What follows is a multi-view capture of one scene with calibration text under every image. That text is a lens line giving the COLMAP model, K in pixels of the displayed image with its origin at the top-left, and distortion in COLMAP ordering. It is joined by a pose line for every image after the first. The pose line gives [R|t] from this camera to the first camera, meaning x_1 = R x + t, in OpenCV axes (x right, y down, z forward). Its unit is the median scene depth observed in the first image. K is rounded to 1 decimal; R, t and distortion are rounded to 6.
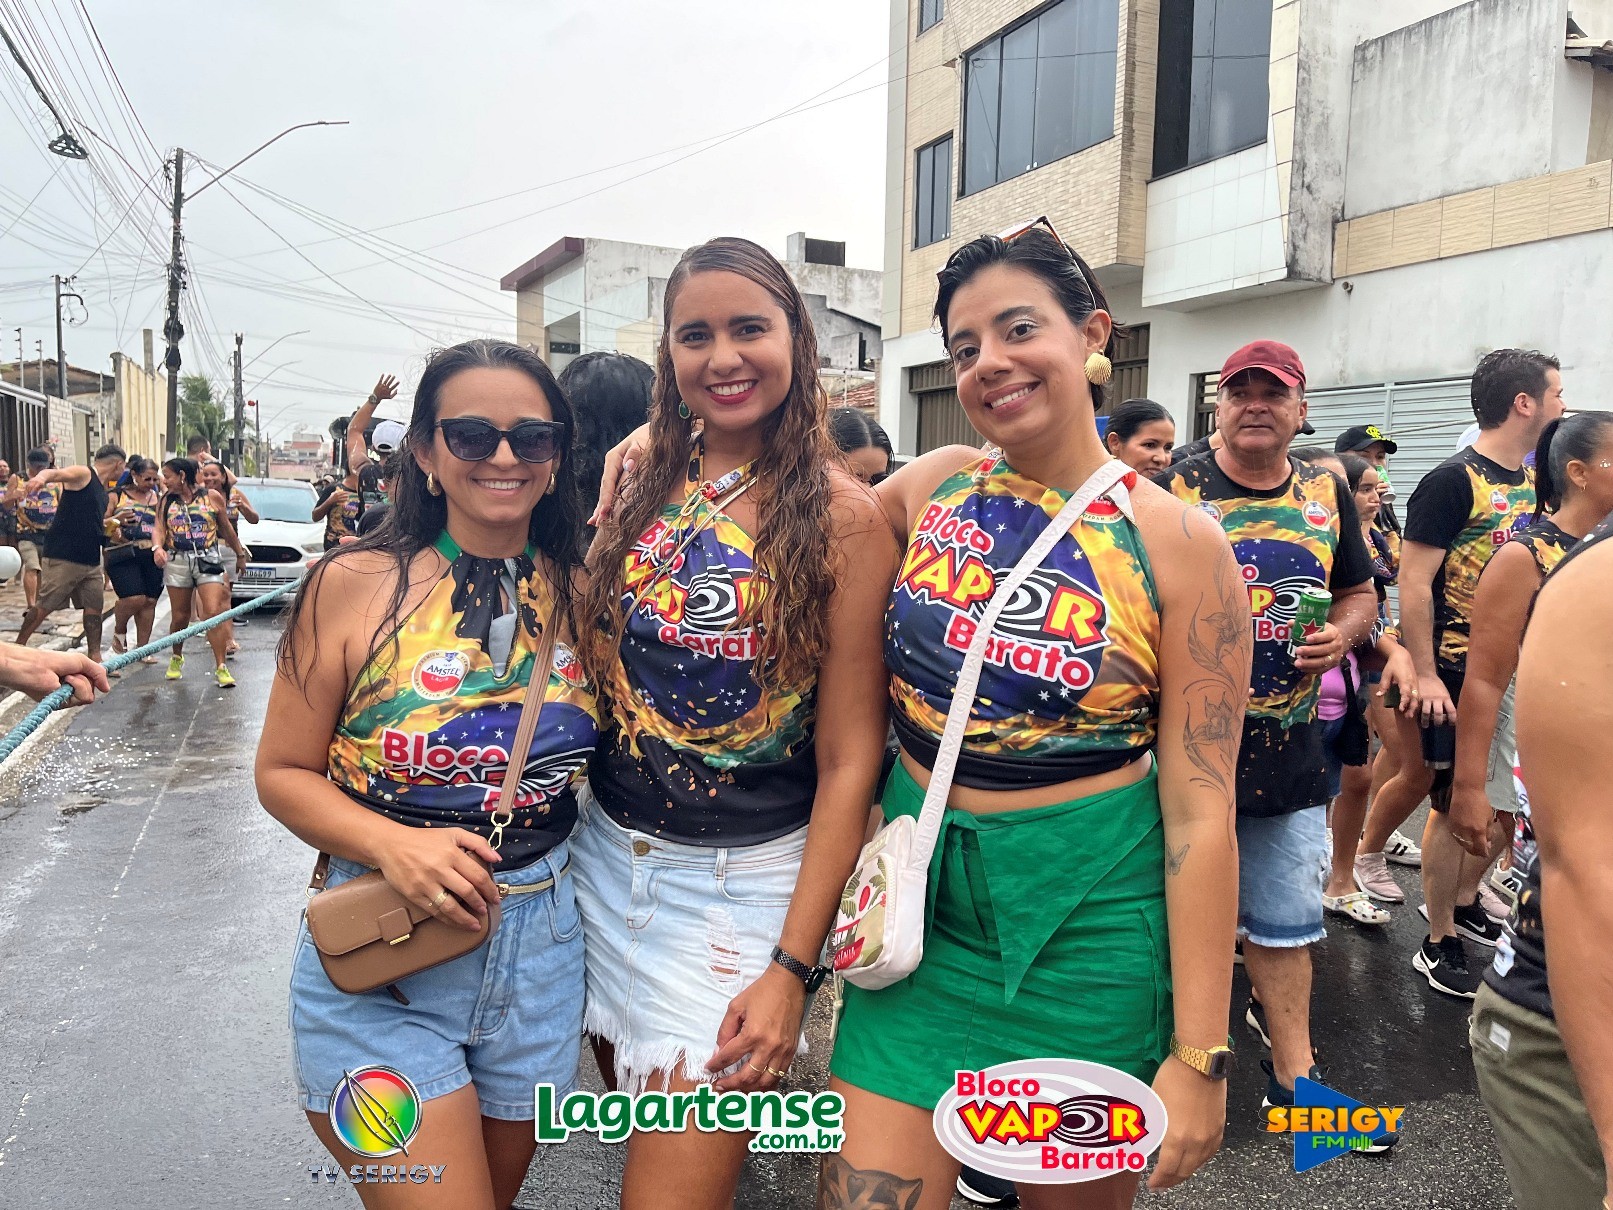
lens RADIAL K [[1225.1, 0, 798.7], [0, 1225.1, 603.9], [0, 0, 1]] dist [0.082407, -0.086053]
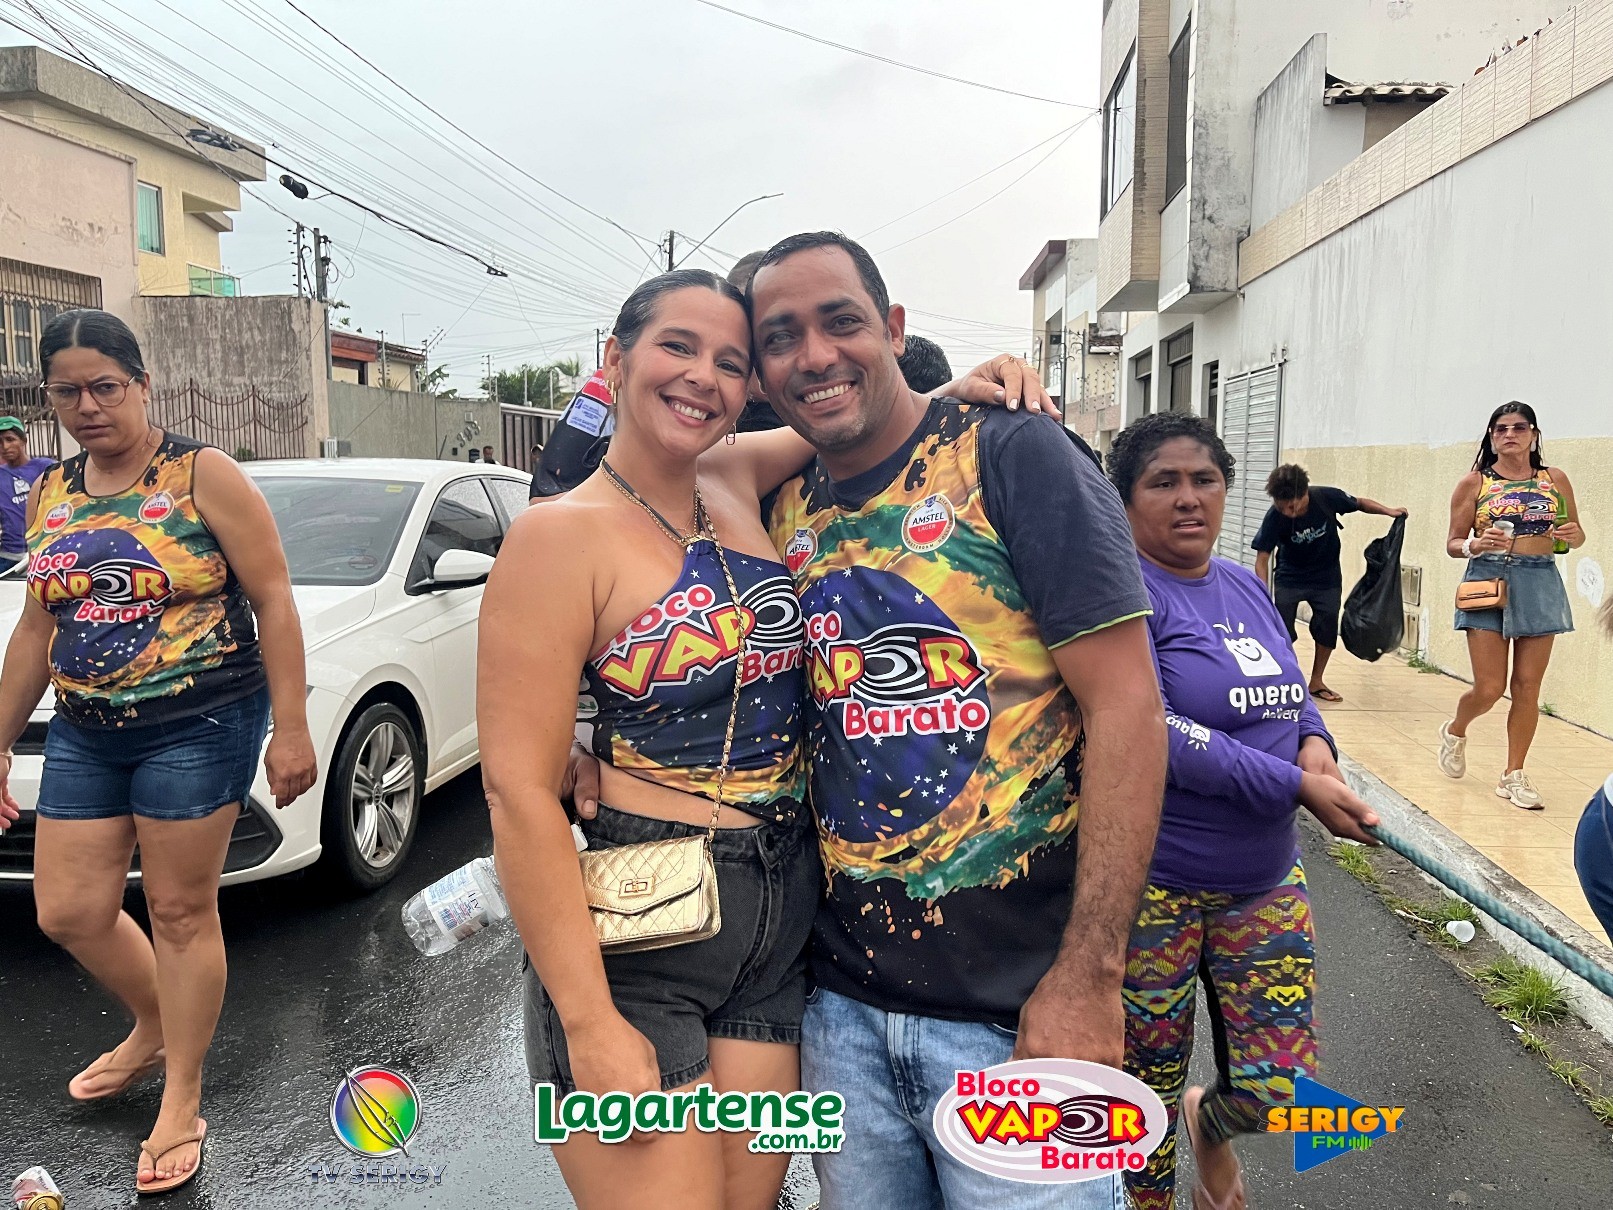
lens RADIAL K [[1225.1, 0, 815.6], [0, 1225.1, 607.7], [0, 0, 1]] dist [0.082407, -0.086053]
pose [[0.878529, 0.035831, -0.476344, 0.633569], [-0.027610, 0.999325, 0.024247, 0.037915], [0.476891, -0.008150, 0.878924, -0.280706]]
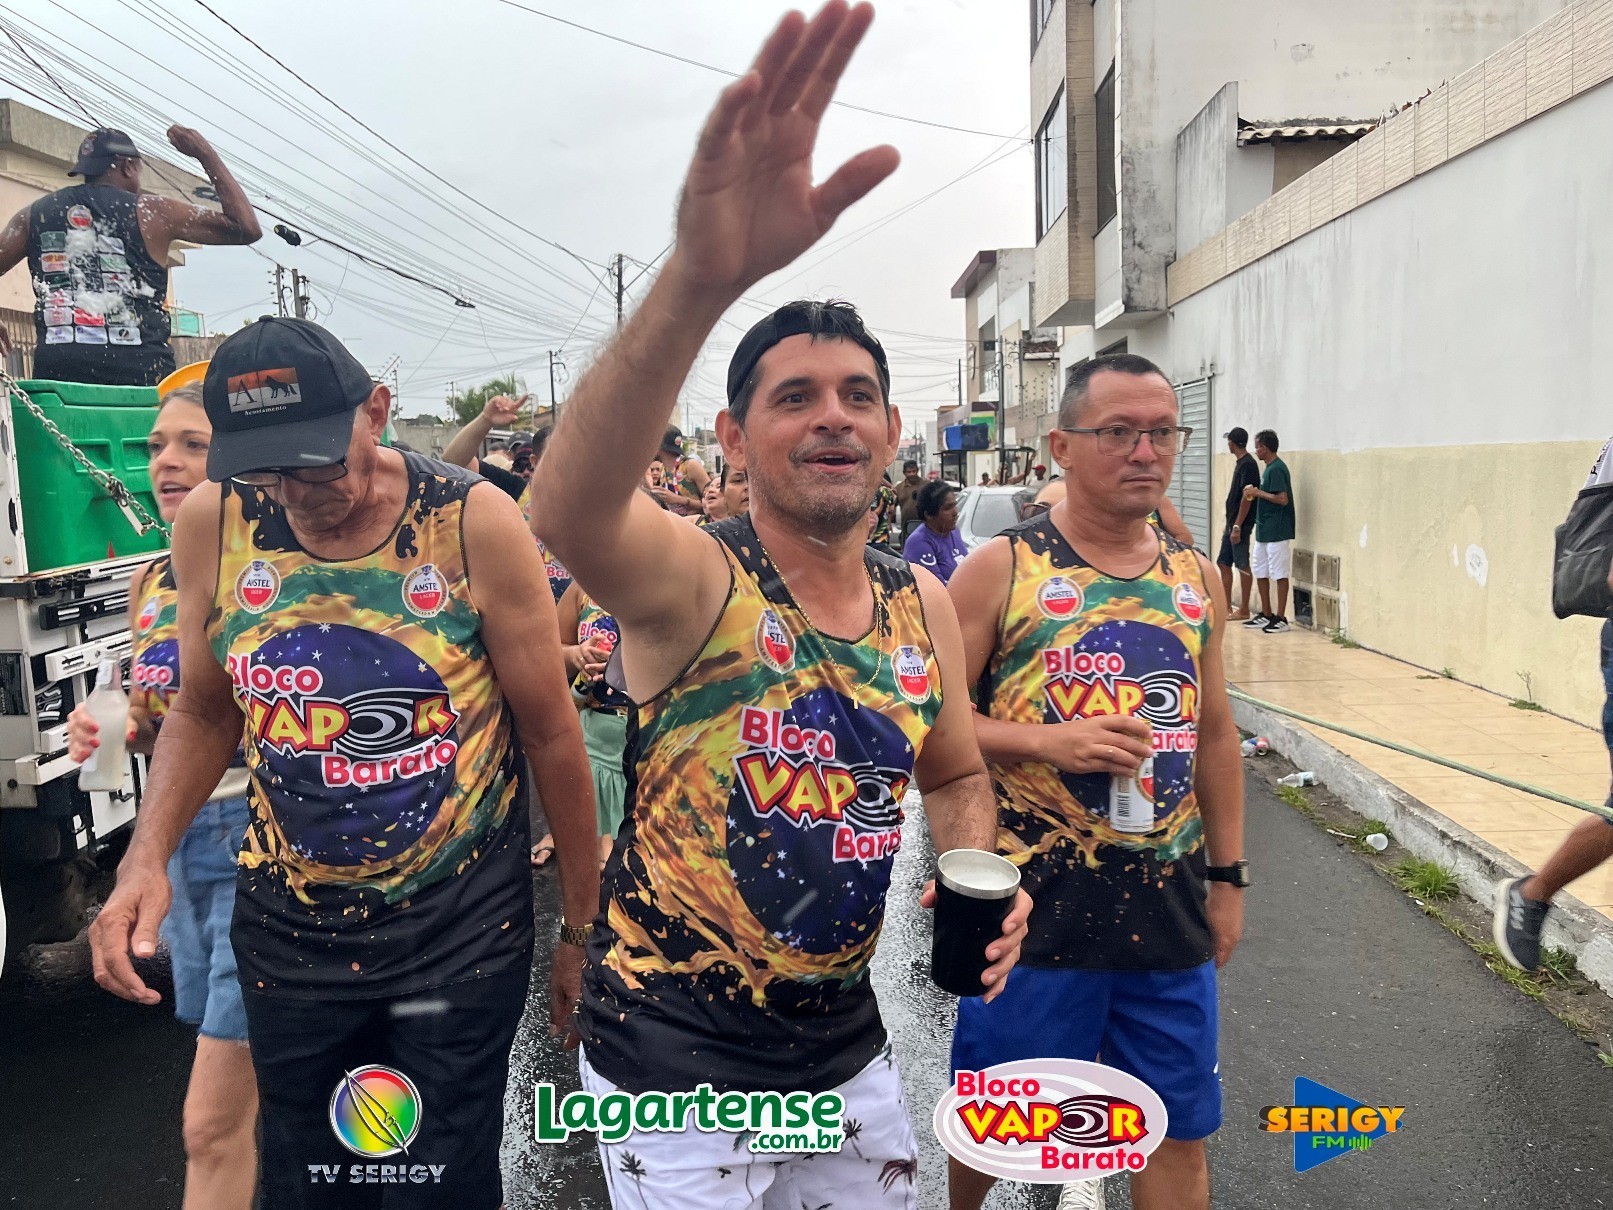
lens RADIAL K [[1225.1, 0, 814.6], [0, 1225.1, 597.0], [0, 0, 1]] dist [0.082407, -0.086053]
pose [[0.900816, -0.004656, -0.434176, 0.641710], [0.010045, 0.999898, 0.010117, 0.037586], [0.434084, -0.013475, 0.900771, -0.380325]]
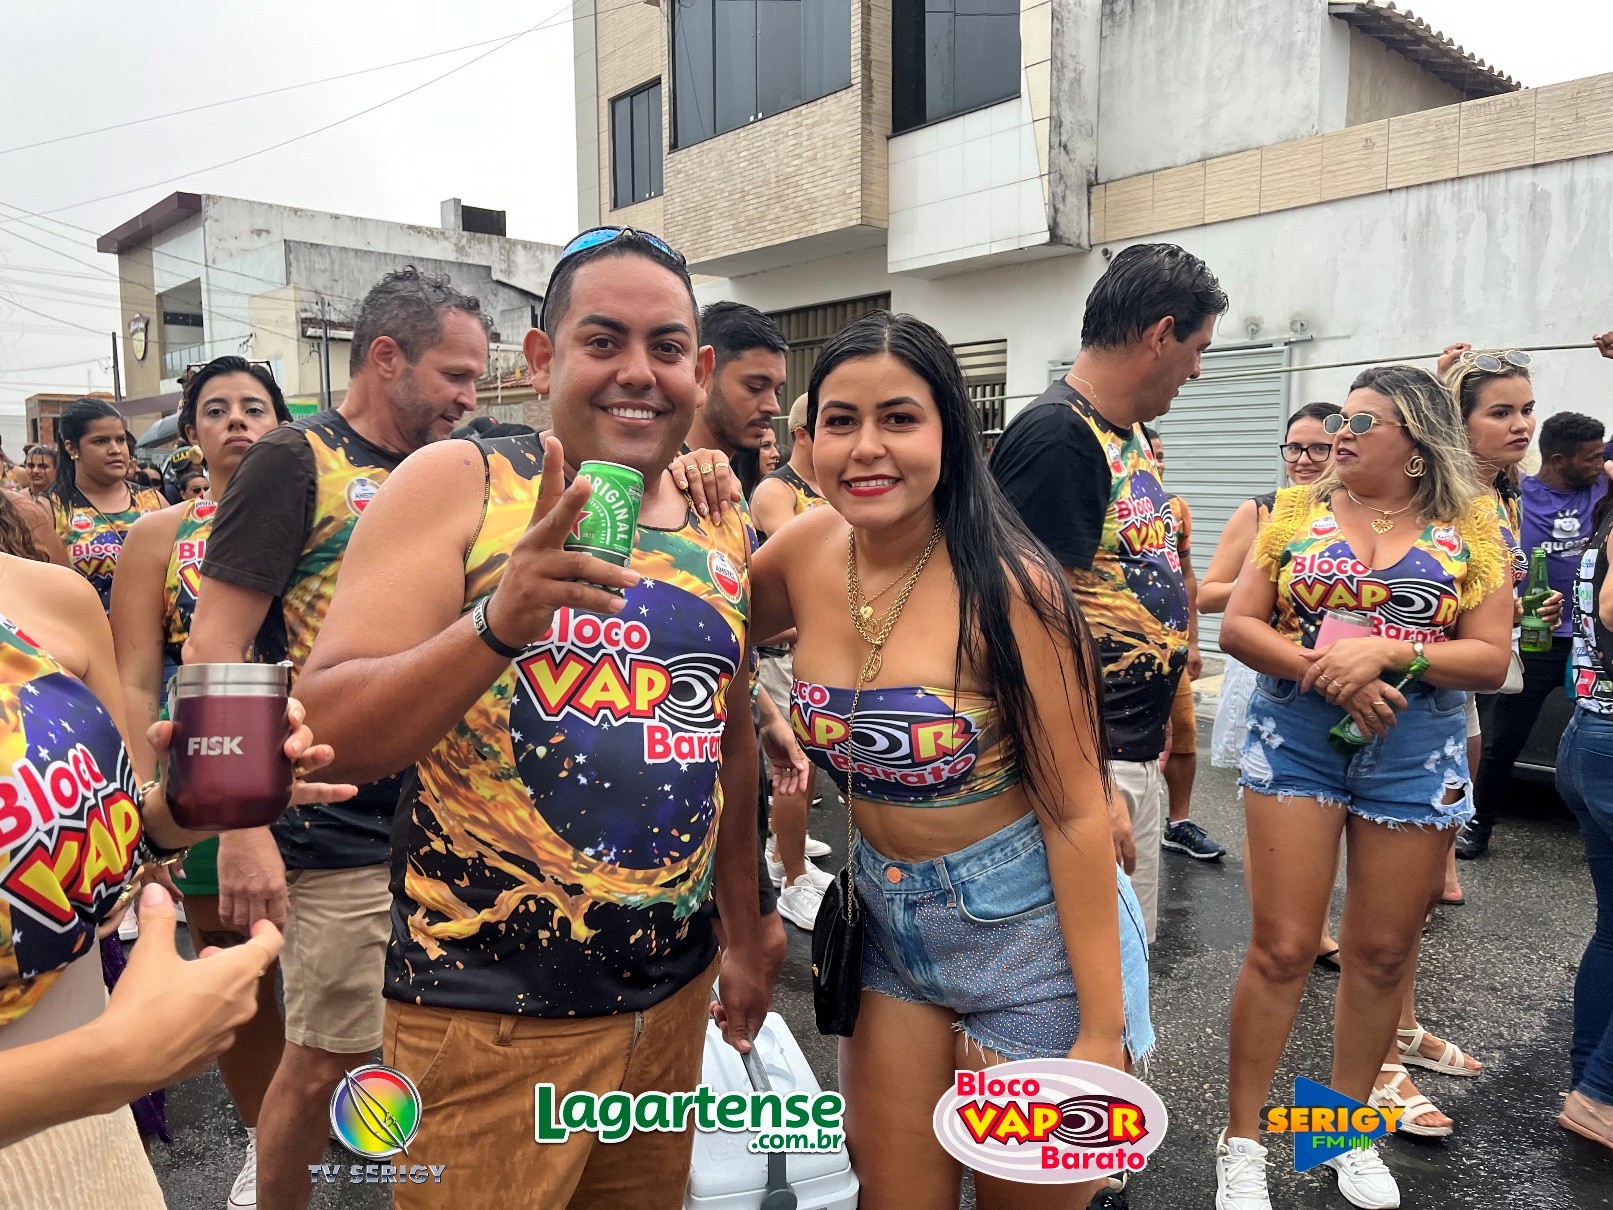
lens RADIAL K [[1225.1, 0, 795.6], [0, 1225.1, 577.2], [0, 0, 1]] dist [0.082407, -0.086053]
pose [[0.963847, -0.046383, 0.262389, -0.045768], [0.047713, 0.998860, 0.001303, -0.018845], [-0.262151, 0.011263, 0.964961, 0.143712]]
